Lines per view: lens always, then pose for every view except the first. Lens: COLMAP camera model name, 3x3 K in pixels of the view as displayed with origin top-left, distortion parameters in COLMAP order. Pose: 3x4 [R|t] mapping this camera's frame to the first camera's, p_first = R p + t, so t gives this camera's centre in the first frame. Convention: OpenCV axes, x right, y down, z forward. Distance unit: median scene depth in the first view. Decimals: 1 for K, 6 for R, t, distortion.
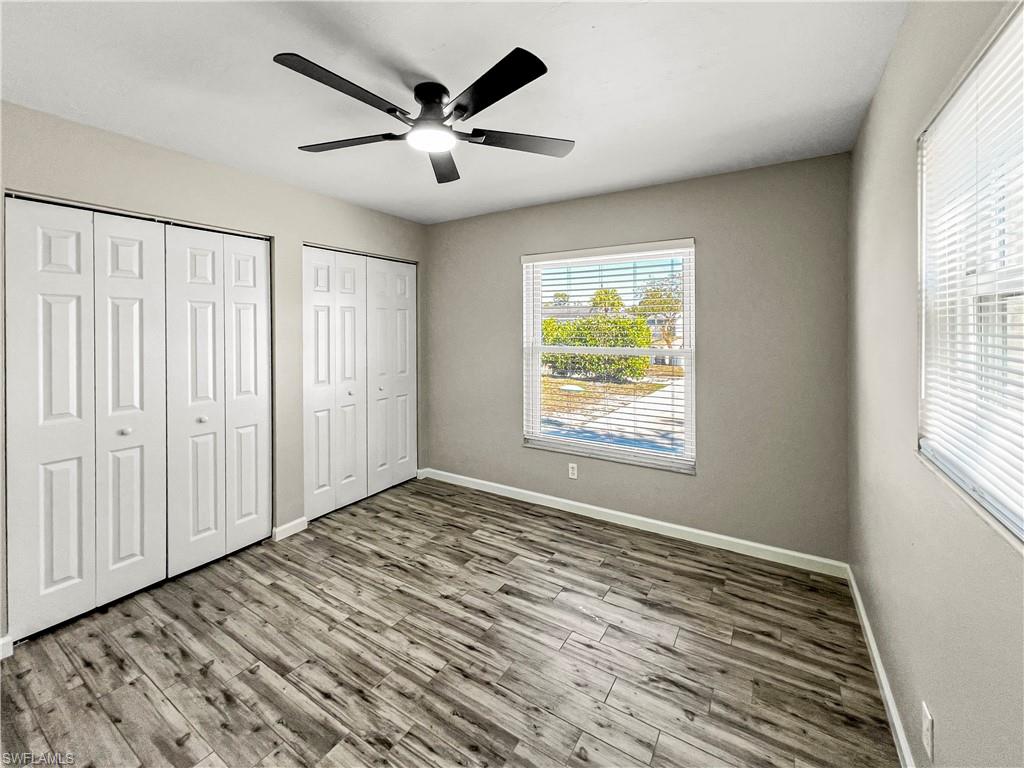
lens RADIAL K [[435.4, 0, 501.0], [0, 435.4, 332.4], [0, 0, 1]] dist [-0.000570, 0.000635]
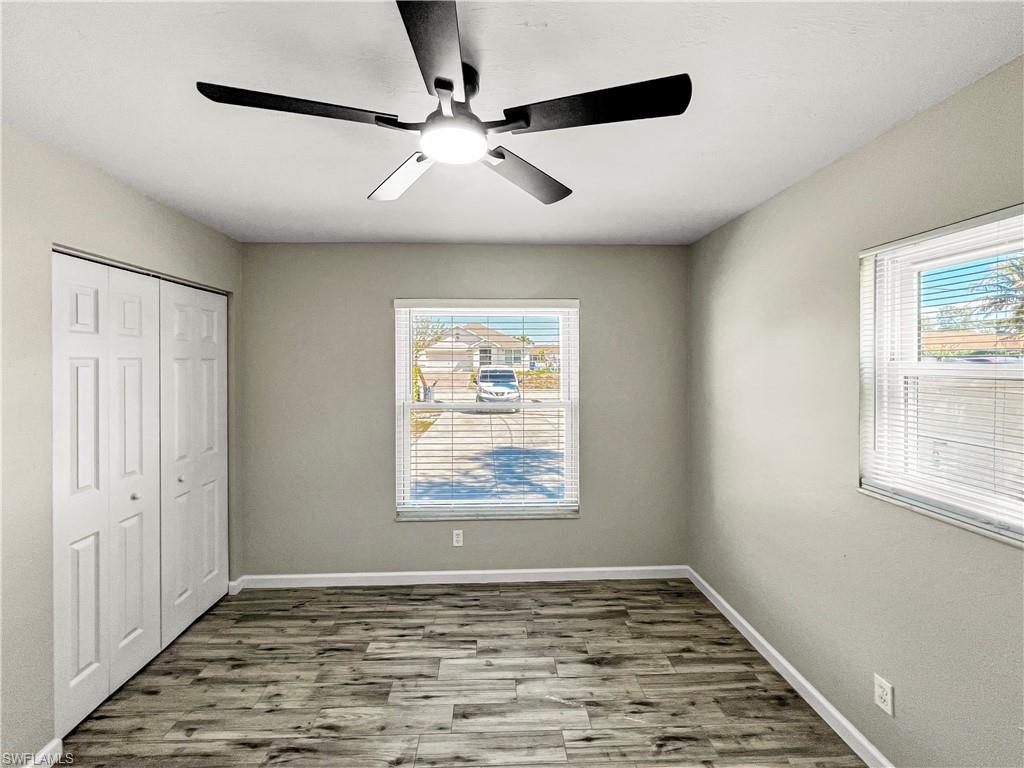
lens RADIAL K [[421.2, 0, 504.0], [0, 421.2, 366.2], [0, 0, 1]] dist [-0.001180, 0.000446]
pose [[0.820238, -0.003728, 0.572011, -0.311867], [0.007049, 0.999969, -0.003591, -0.049146], [-0.571979, 0.006978, 0.820238, 0.248511]]
